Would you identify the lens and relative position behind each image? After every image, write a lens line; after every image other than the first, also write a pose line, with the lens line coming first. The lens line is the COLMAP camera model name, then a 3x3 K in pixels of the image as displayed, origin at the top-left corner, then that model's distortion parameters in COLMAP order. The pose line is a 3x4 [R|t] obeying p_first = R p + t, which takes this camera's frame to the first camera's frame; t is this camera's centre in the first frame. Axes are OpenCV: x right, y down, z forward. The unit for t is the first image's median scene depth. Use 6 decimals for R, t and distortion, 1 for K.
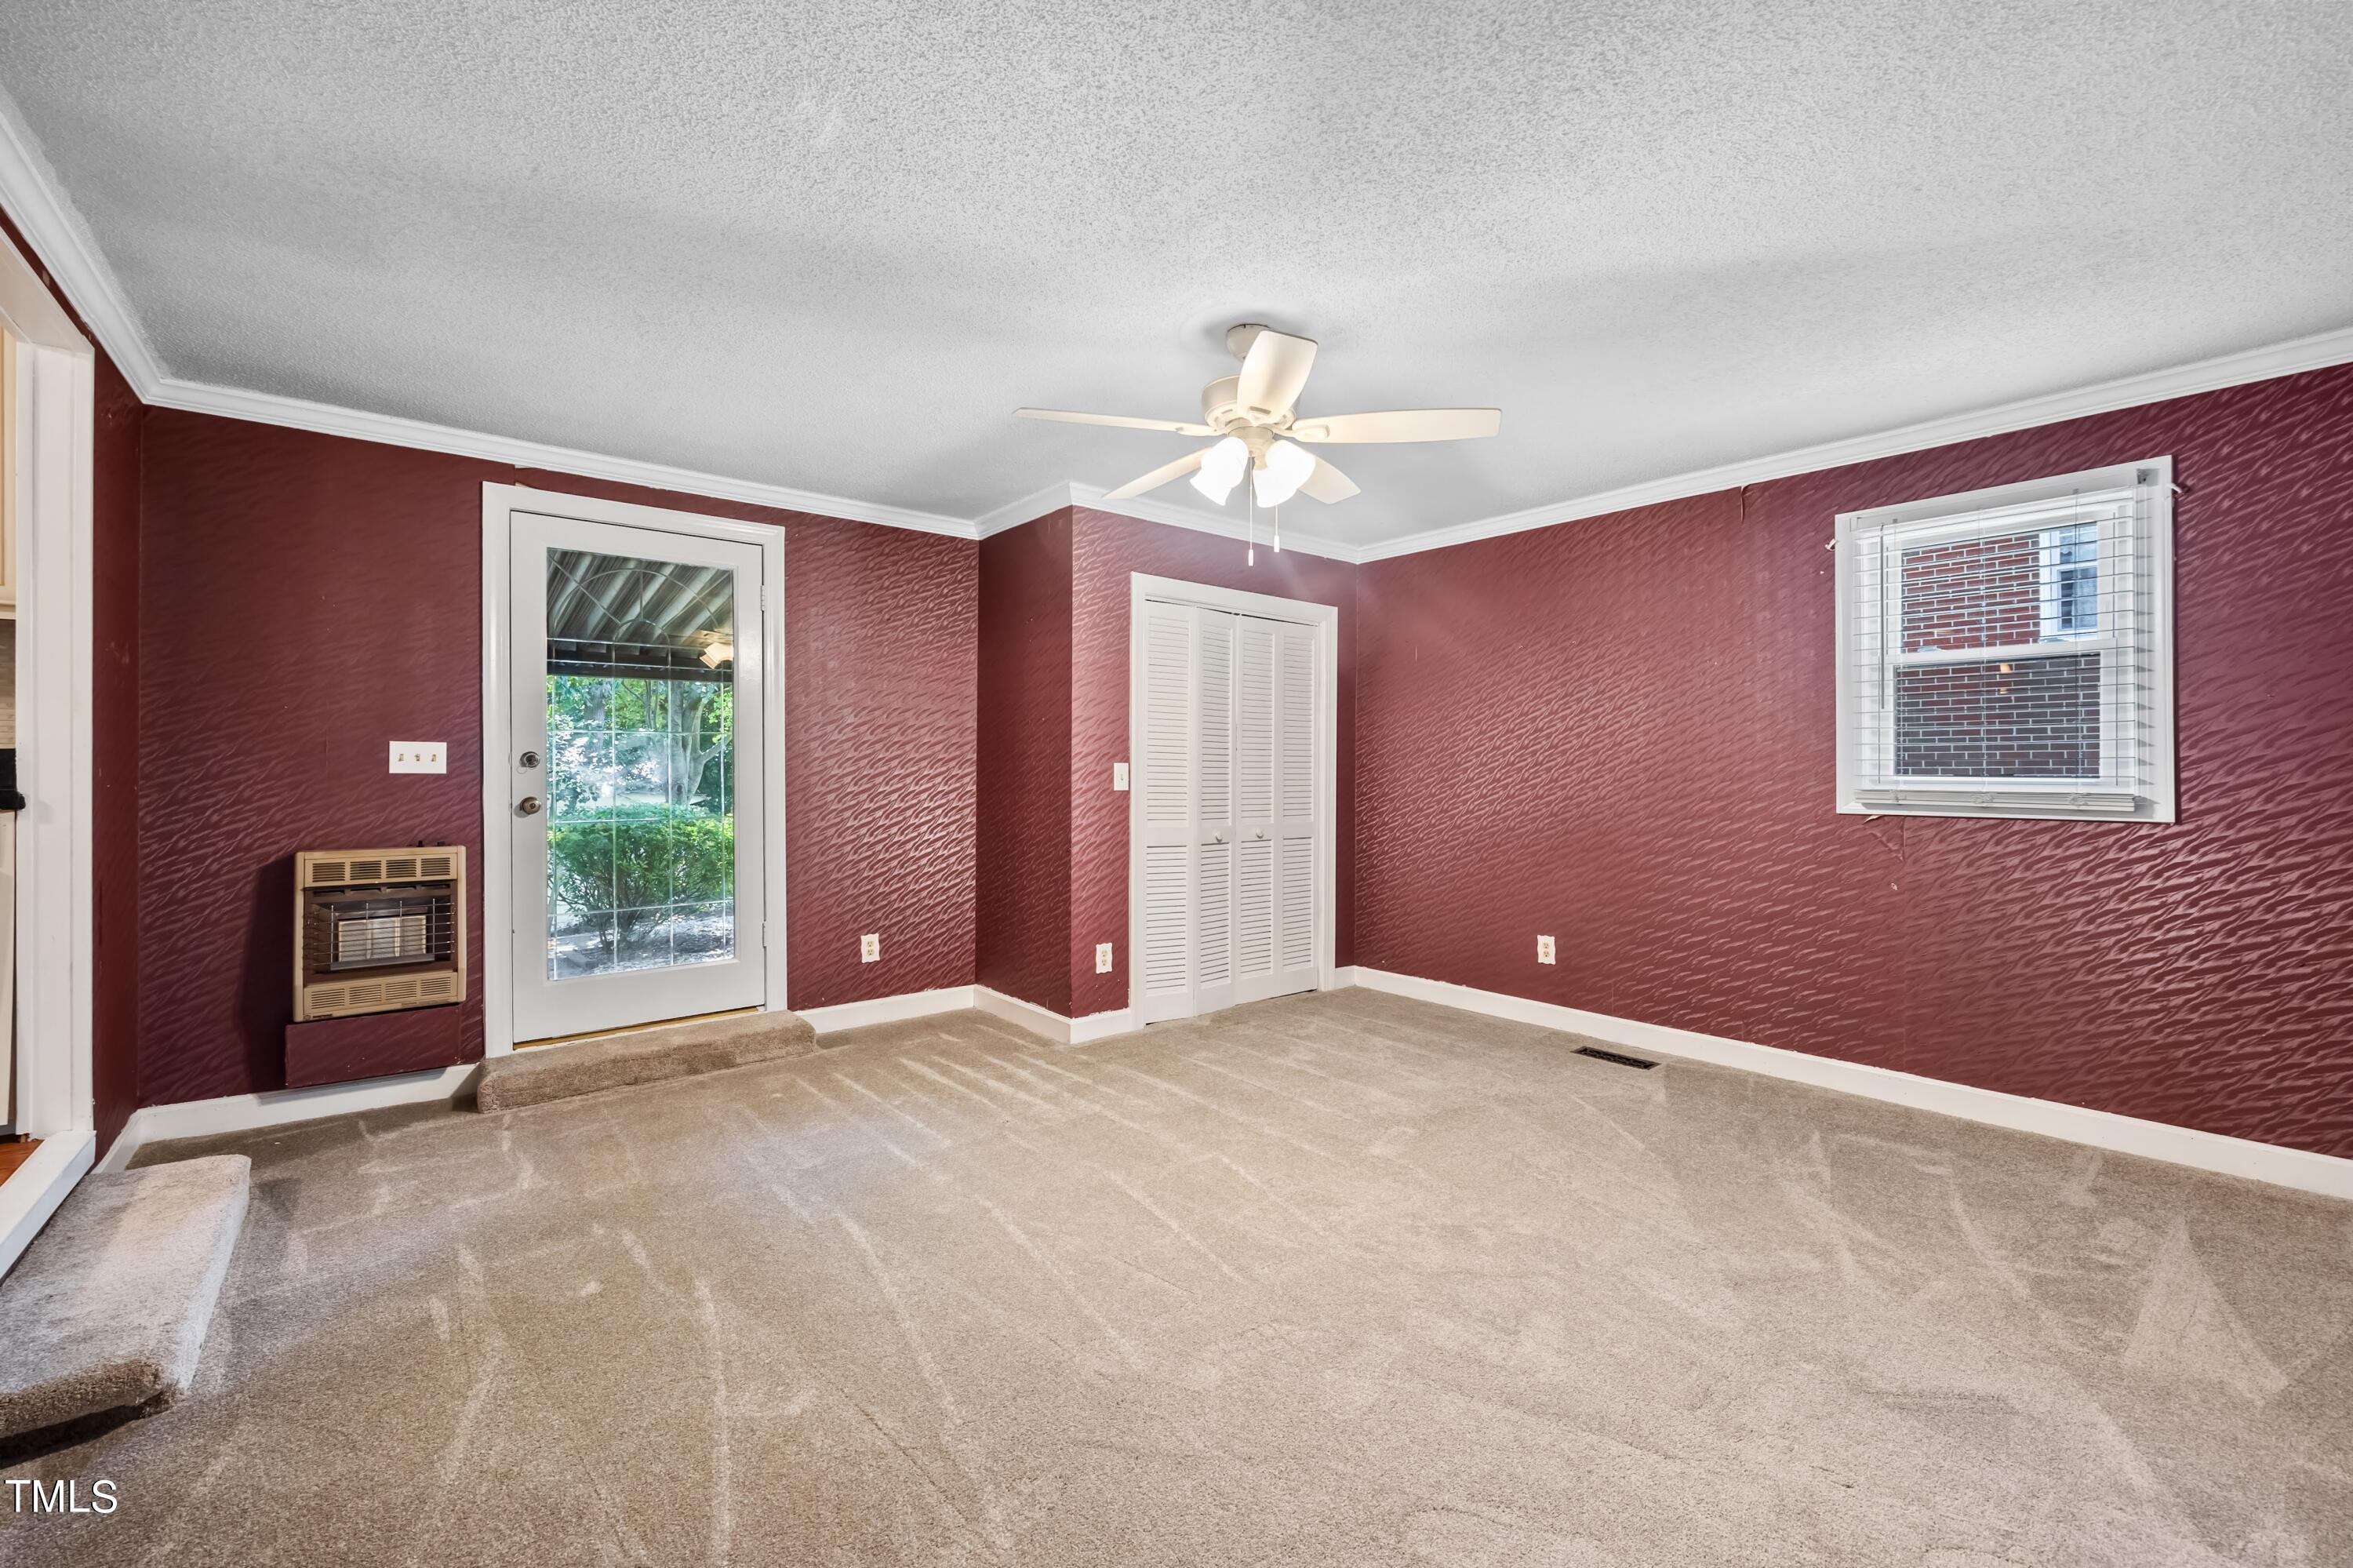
lens RADIAL K [[942.2, 0, 1176.5], [0, 942.2, 784.0], [0, 0, 1]] dist [-0.011944, -0.000058]
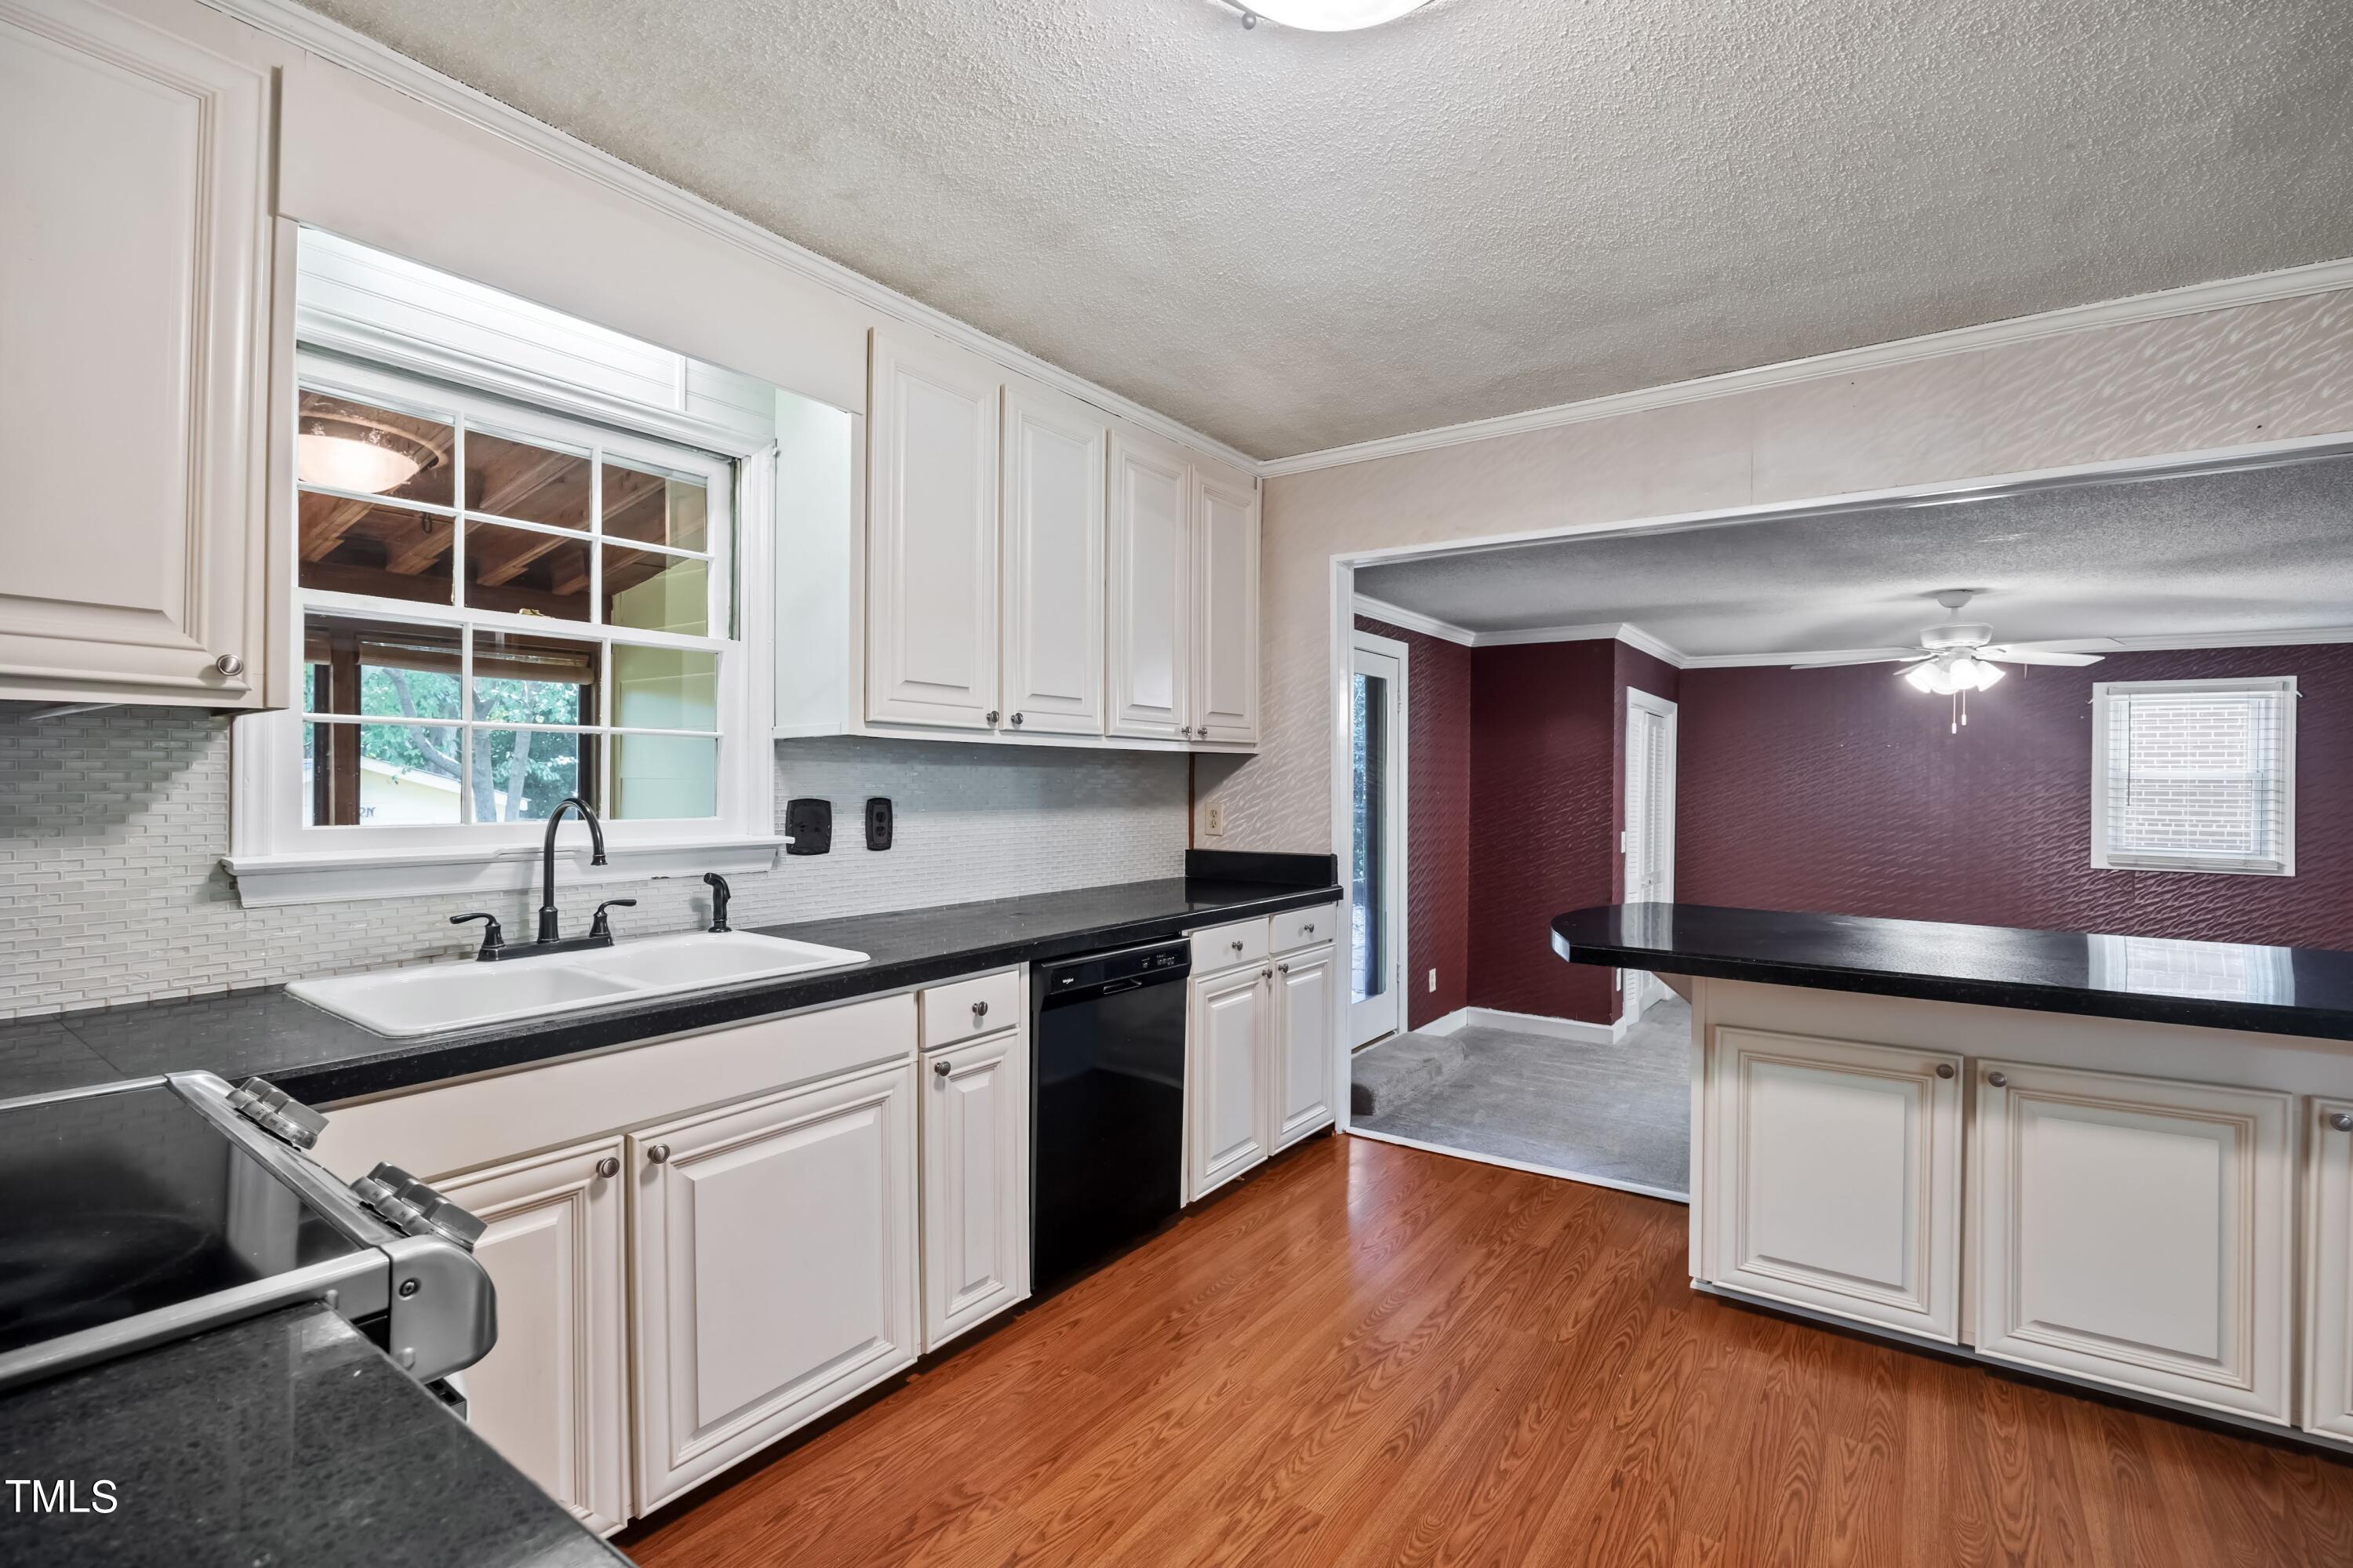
lens RADIAL K [[1061.8, 0, 1176.5], [0, 1061.8, 784.0], [0, 0, 1]] dist [-0.016600, -0.000088]
pose [[0.965556, 0.008540, 0.260054, -1.238053], [-0.006948, 0.999951, -0.007040, -0.086973], [-0.260102, 0.004990, 0.965568, -0.314569]]
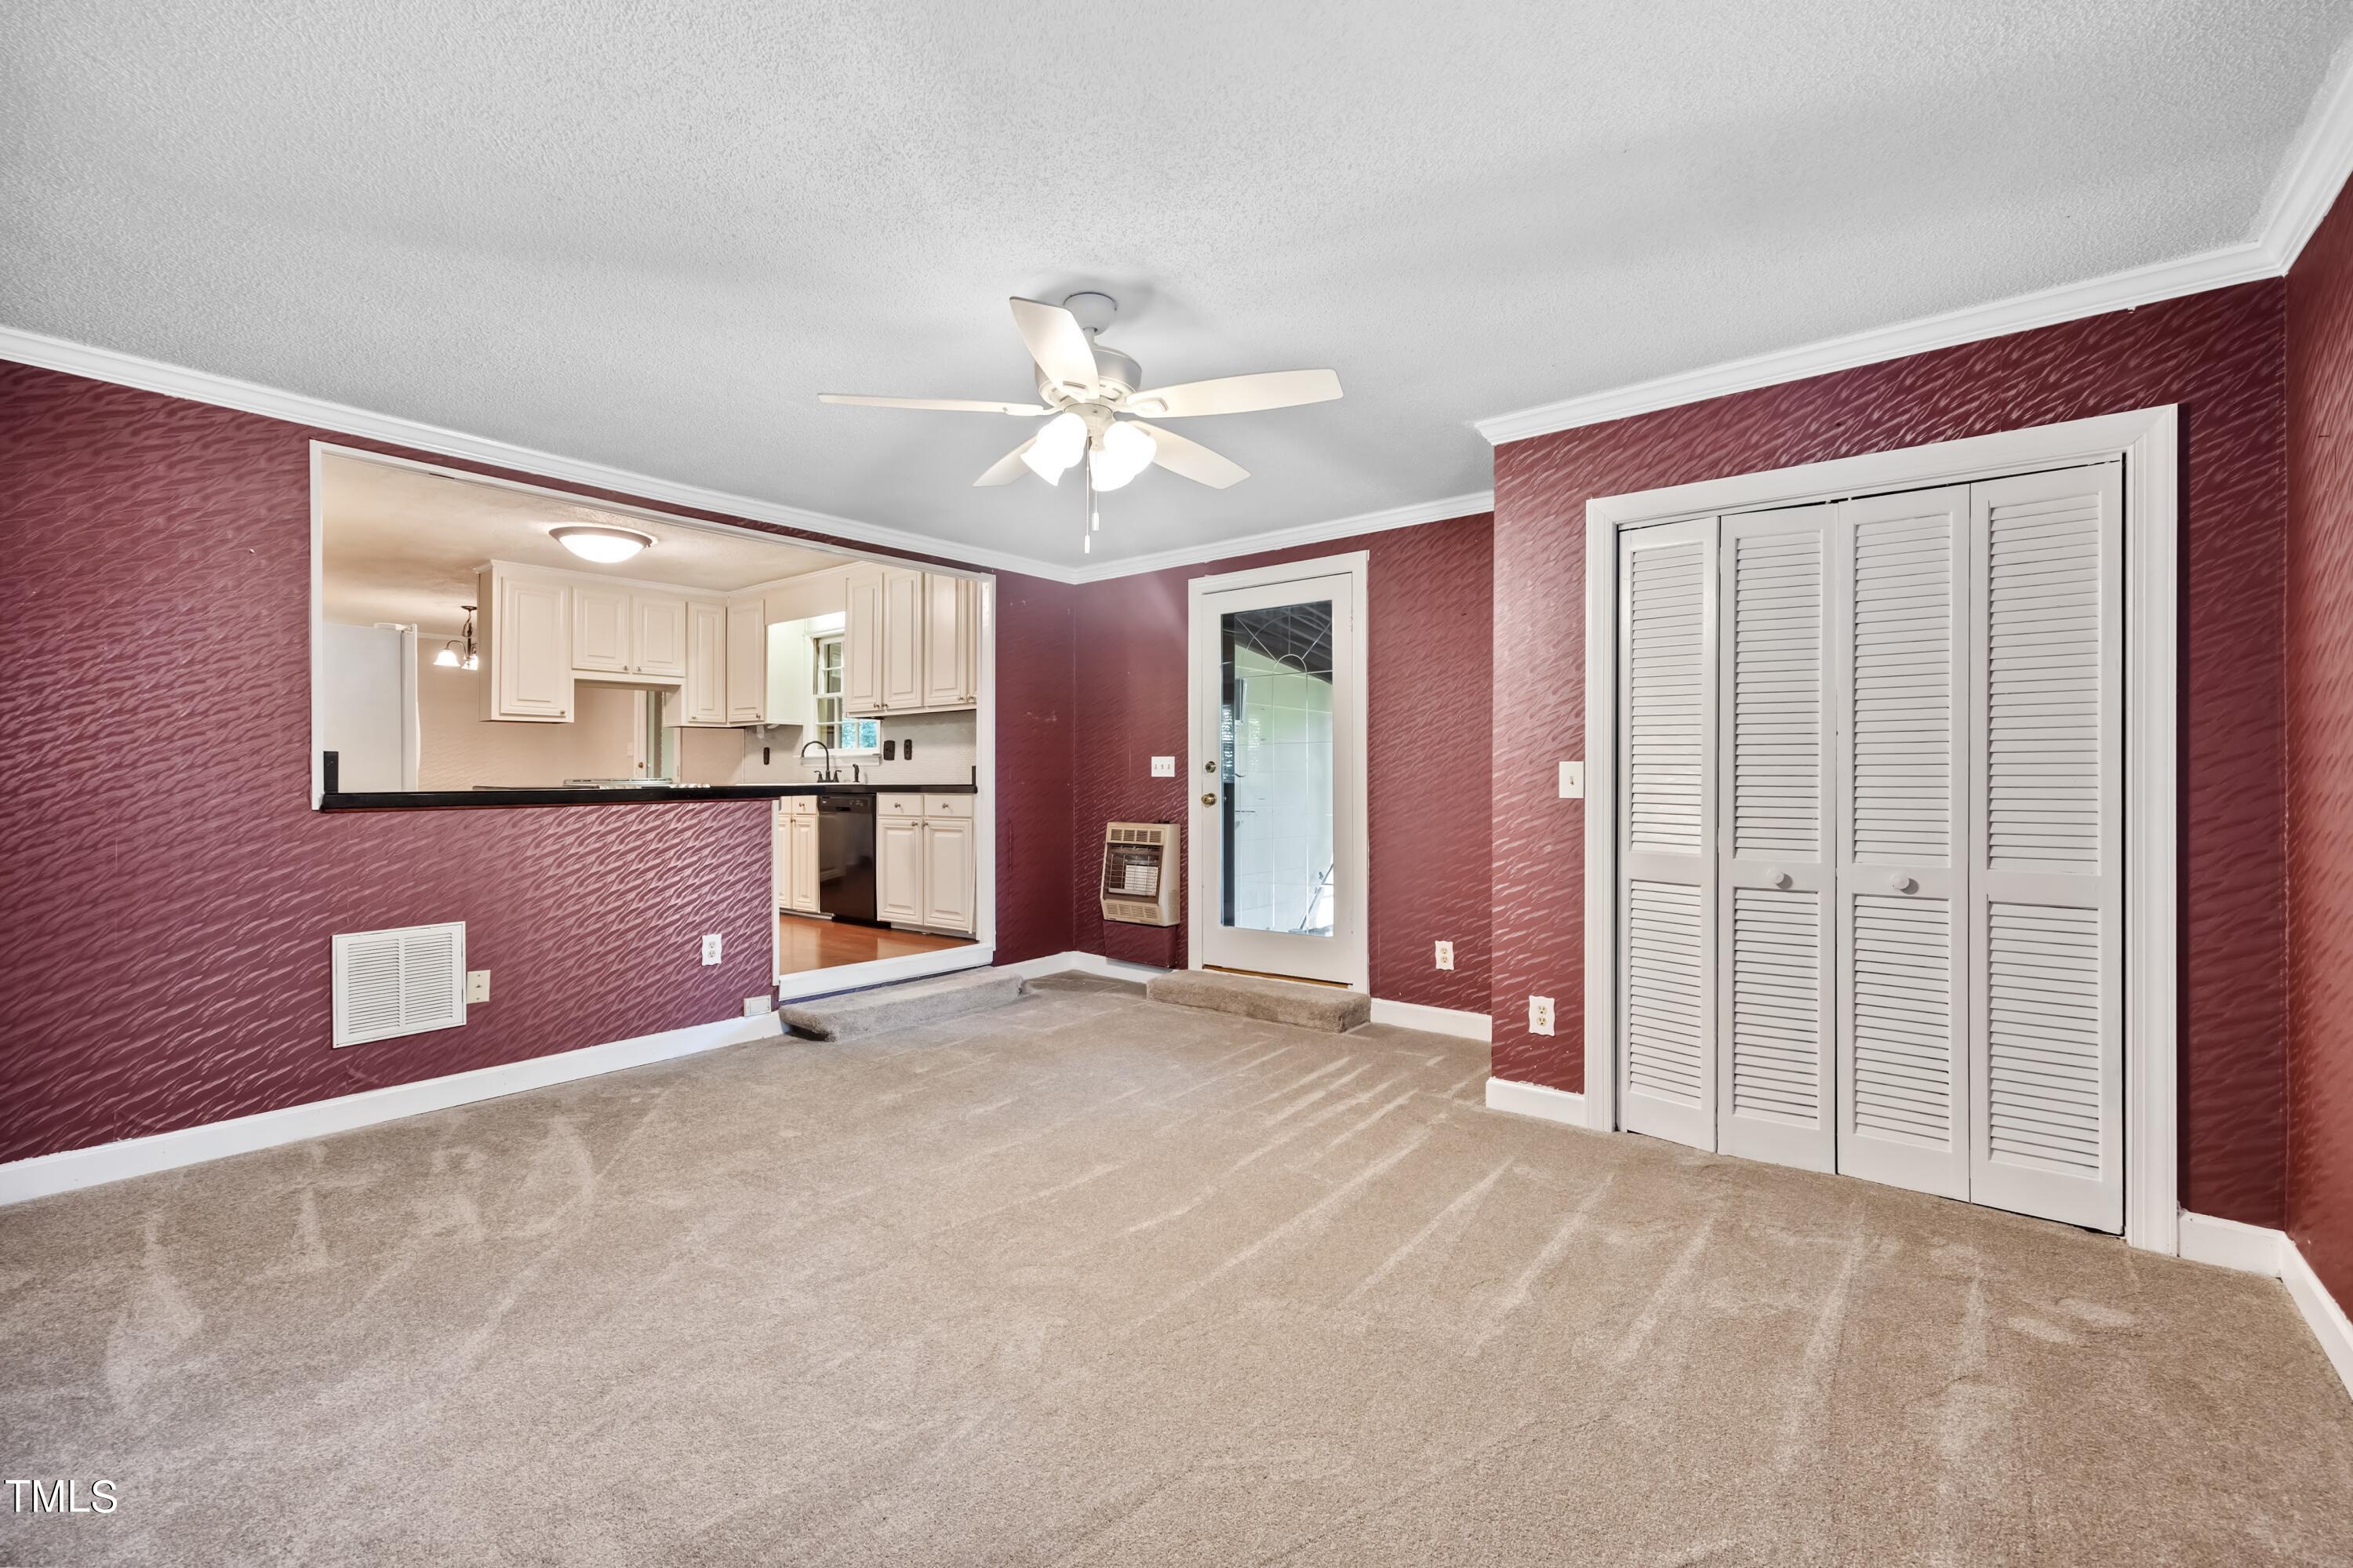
lens RADIAL K [[996.1, 0, 1175.0], [0, 996.1, 775.2], [0, 0, 1]] dist [0.000754, -0.000002]
pose [[0.211723, -0.000795, -0.977329, 0.767967], [-0.006068, 0.999979, -0.002128, -0.009678], [0.977311, 0.006381, 0.211714, 0.622466]]
